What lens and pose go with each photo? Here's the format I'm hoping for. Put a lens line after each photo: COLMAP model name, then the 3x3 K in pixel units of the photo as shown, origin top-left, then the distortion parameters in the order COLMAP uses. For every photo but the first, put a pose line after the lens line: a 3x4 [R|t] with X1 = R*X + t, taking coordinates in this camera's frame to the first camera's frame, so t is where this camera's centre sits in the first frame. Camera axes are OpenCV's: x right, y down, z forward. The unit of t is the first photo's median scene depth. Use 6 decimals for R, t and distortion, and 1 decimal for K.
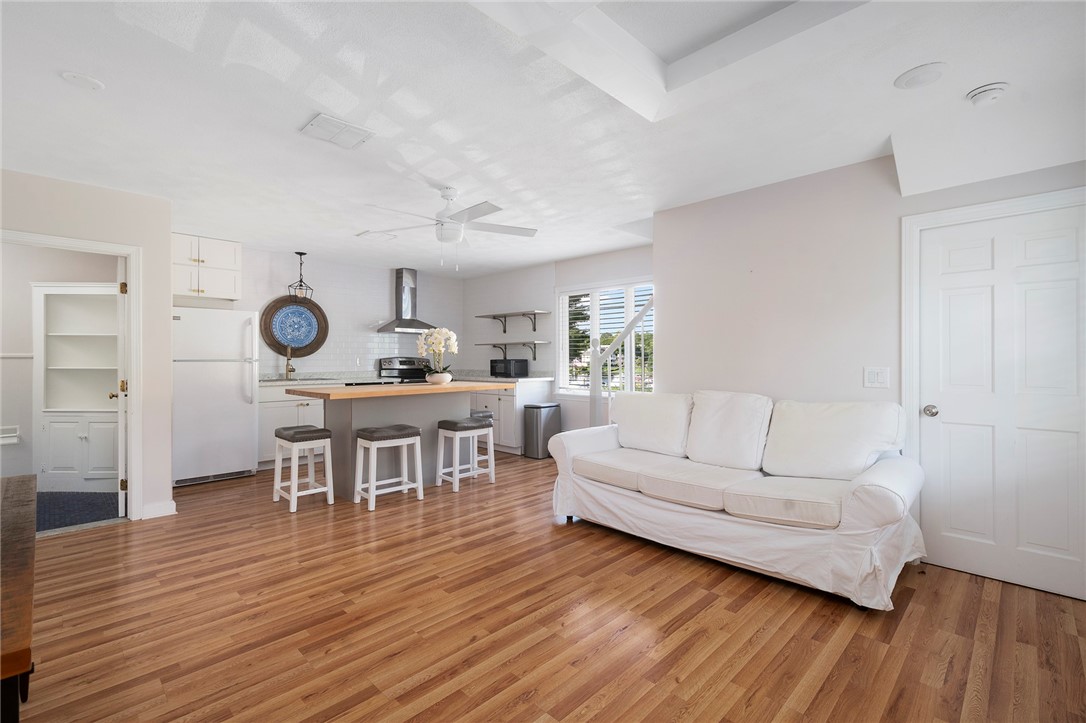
lens RADIAL K [[489.5, 0, 571.6], [0, 489.5, 360.0], [0, 0, 1]] dist [0.003171, 0.000060]
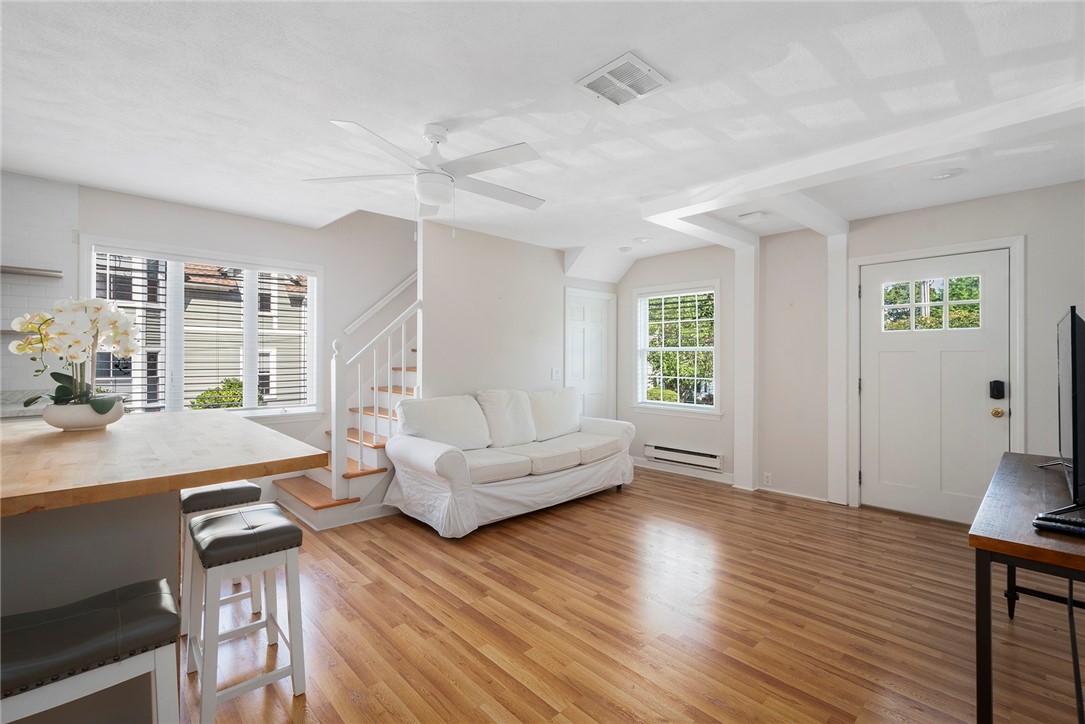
lens RADIAL K [[477.9, 0, 542.1], [0, 477.9, 359.0], [0, 0, 1]] dist [-0.000136, 0.000464]
pose [[0.058385, 0.000584, 0.998294, -1.271360], [-0.002192, 0.999997, -0.000457, -0.020762], [-0.998292, -0.002161, 0.058386, 1.103828]]
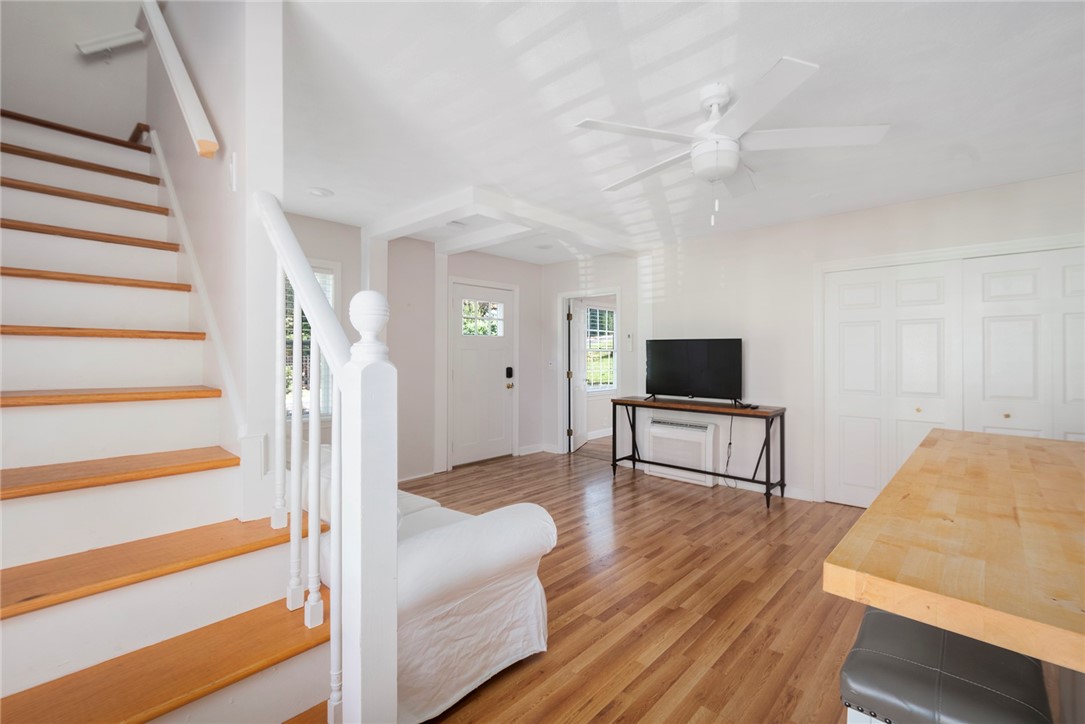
lens RADIAL K [[467.7, 0, 567.3], [0, 467.7, 347.8], [0, 0, 1]] dist [-0.000877, 0.000040]
pose [[-0.999544, 0.000148, -0.030188, -0.063602], [0.000557, 0.999908, -0.013546, -0.025126], [0.030184, -0.013556, -0.999452, 2.169575]]
